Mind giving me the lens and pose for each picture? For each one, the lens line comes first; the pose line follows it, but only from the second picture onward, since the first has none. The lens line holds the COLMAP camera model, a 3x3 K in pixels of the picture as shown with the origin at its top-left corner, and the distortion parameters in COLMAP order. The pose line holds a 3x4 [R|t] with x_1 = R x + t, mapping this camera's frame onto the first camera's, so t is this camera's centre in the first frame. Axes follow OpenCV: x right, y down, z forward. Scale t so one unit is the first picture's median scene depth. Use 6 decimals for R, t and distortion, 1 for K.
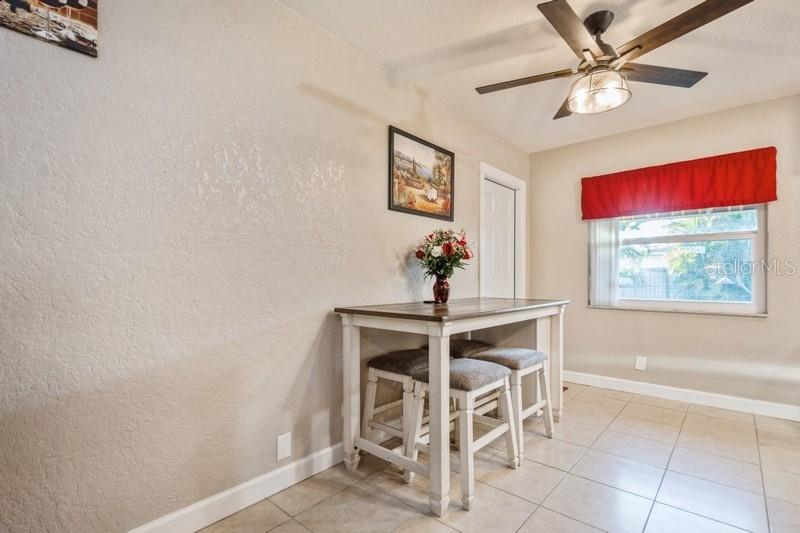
lens RADIAL K [[380.3, 0, 399.3], [0, 380.3, 271.9], [0, 0, 1]] dist [-0.000341, -0.001767]
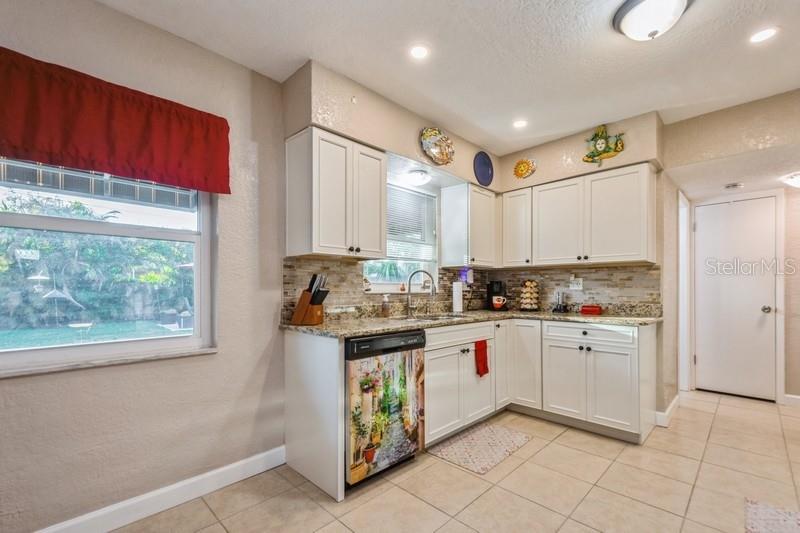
lens RADIAL K [[352.3, 0, 405.8], [0, 352.3, 287.9], [0, 0, 1]] dist [0.014732, -0.000555]
pose [[0.051096, -0.004391, 0.998684, 0.305468], [-0.009951, 0.999938, 0.004906, -0.010337], [-0.998644, -0.010189, 0.051049, 0.591028]]
